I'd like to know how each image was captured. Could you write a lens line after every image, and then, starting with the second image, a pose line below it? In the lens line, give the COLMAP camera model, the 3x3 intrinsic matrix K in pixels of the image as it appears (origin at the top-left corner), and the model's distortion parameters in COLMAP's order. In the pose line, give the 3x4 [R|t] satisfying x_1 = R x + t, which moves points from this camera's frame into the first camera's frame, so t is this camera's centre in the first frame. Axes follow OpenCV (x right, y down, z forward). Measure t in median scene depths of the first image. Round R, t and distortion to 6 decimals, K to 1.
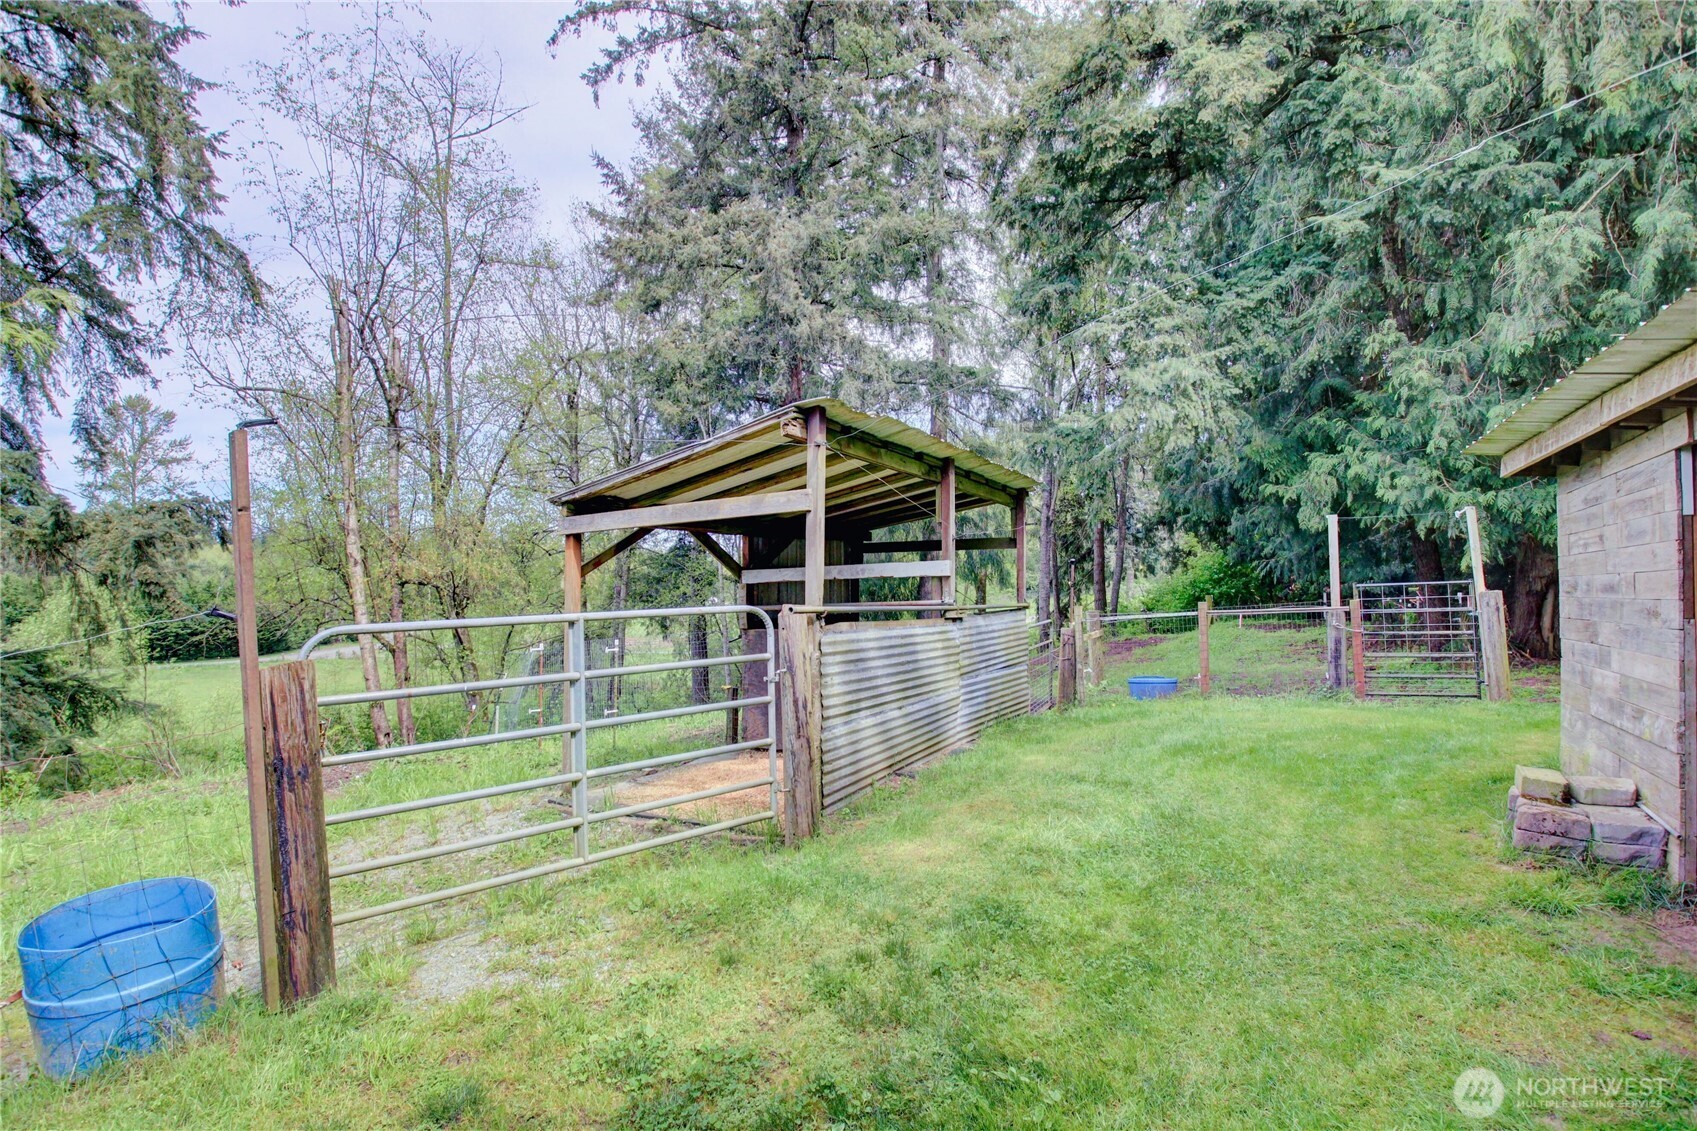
lens RADIAL K [[823.1, 0, 848.5], [0, 823.1, 565.5], [0, 0, 1]] dist [-0.018170, -0.000230]
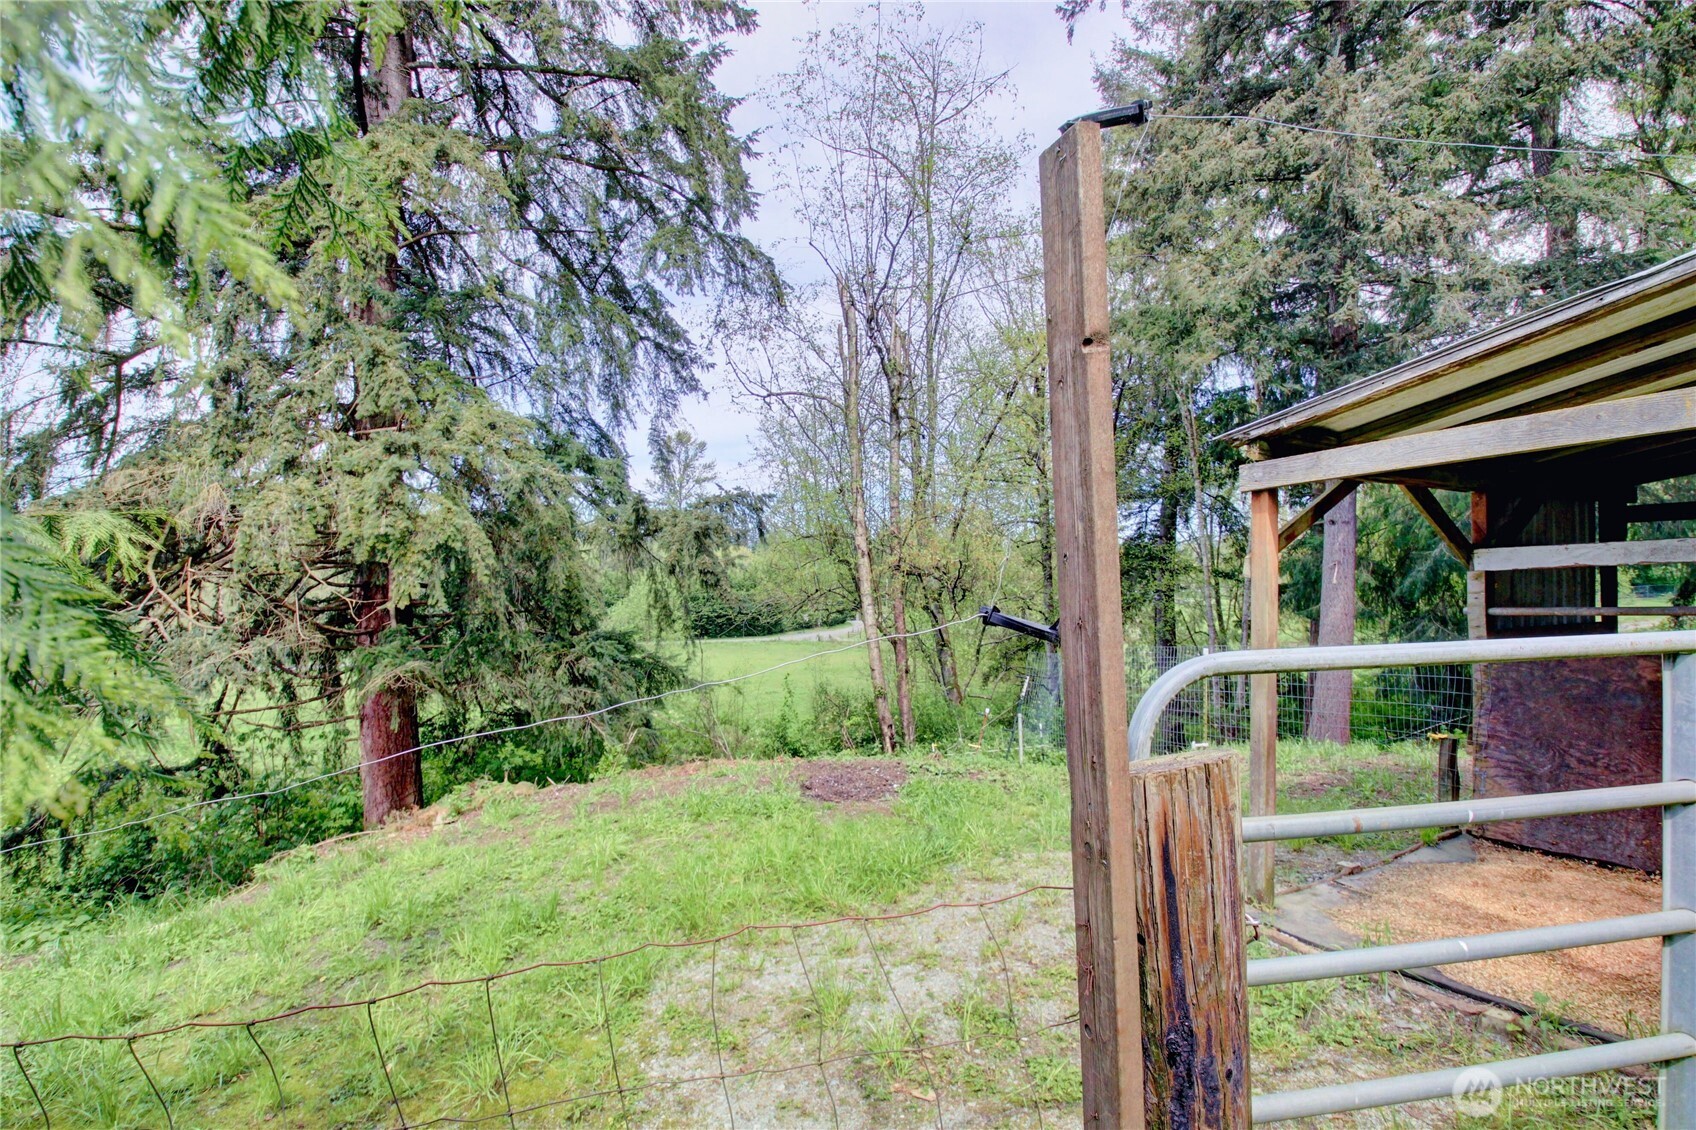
lens RADIAL K [[786.9, 0, 848.0], [0, 786.9, 565.0], [0, 0, 1]] dist [0.028168, 0.000111]
pose [[0.872265, -0.004643, -0.489011, -0.170810], [0.006875, 0.999973, 0.002769, 0.009025], [0.488984, -0.005777, 0.872273, 0.167373]]
